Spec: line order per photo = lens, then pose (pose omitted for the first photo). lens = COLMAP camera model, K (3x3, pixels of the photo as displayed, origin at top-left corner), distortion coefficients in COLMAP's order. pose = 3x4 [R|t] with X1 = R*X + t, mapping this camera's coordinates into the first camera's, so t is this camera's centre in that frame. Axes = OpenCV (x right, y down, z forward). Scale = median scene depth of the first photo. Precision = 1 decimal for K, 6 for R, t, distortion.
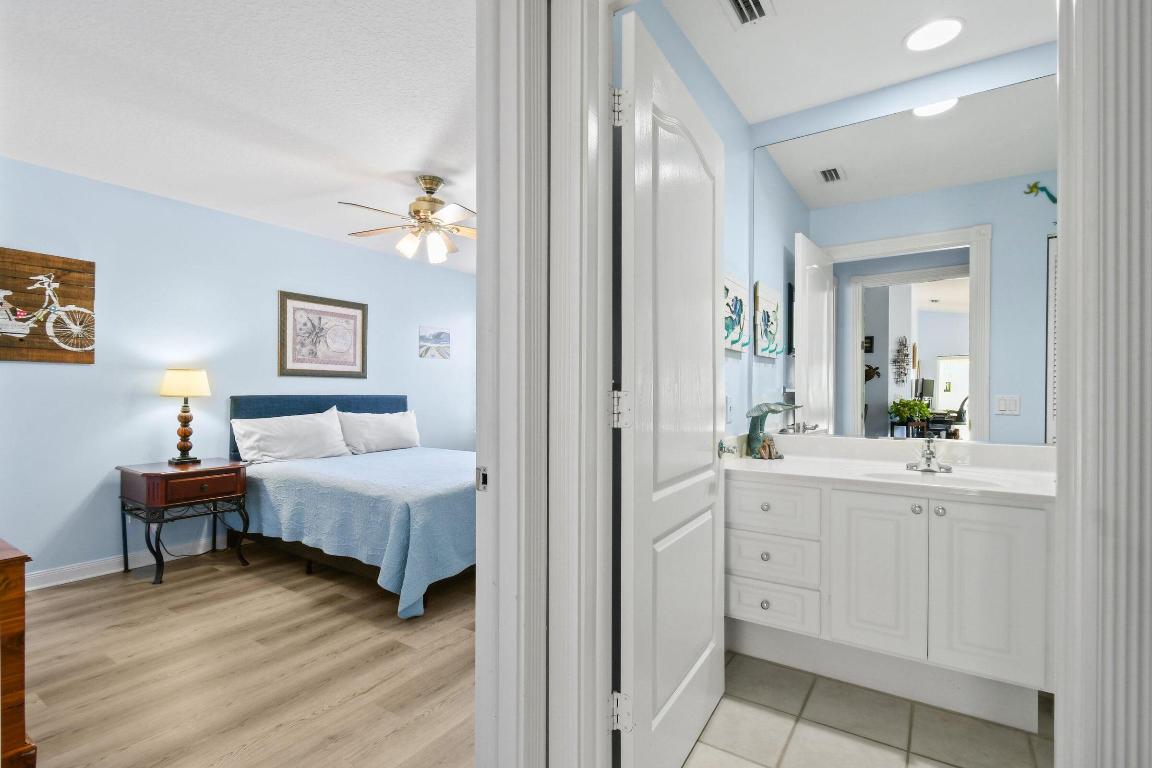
lens RADIAL K [[547.7, 0, 581.0], [0, 547.7, 385.2], [0, 0, 1]] dist [-0.000567, -0.000315]
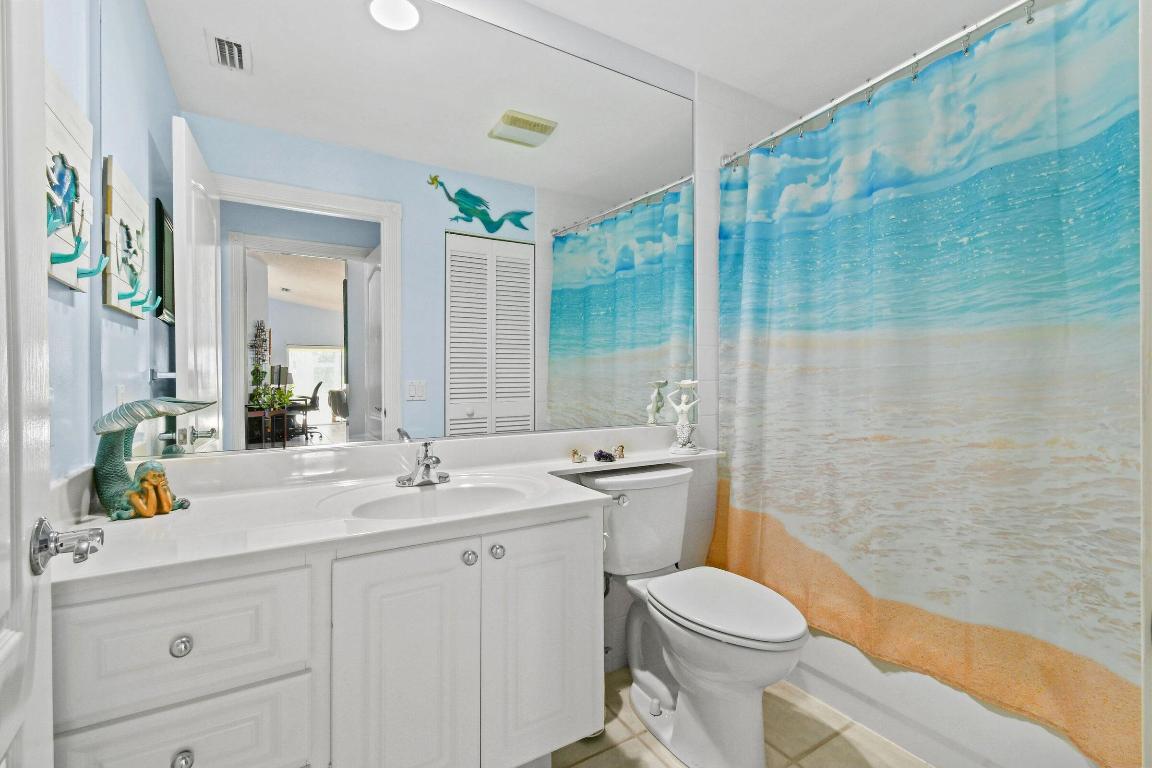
lens RADIAL K [[511.5, 0, 580.8], [0, 511.5, 383.2], [0, 0, 1]] dist [0.004644, -0.003694]
pose [[0.428495, -0.012957, 0.903451, 0.093027], [-0.004634, 0.999853, 0.016537, 0.008072], [-0.903532, -0.011273, 0.428371, 0.458886]]
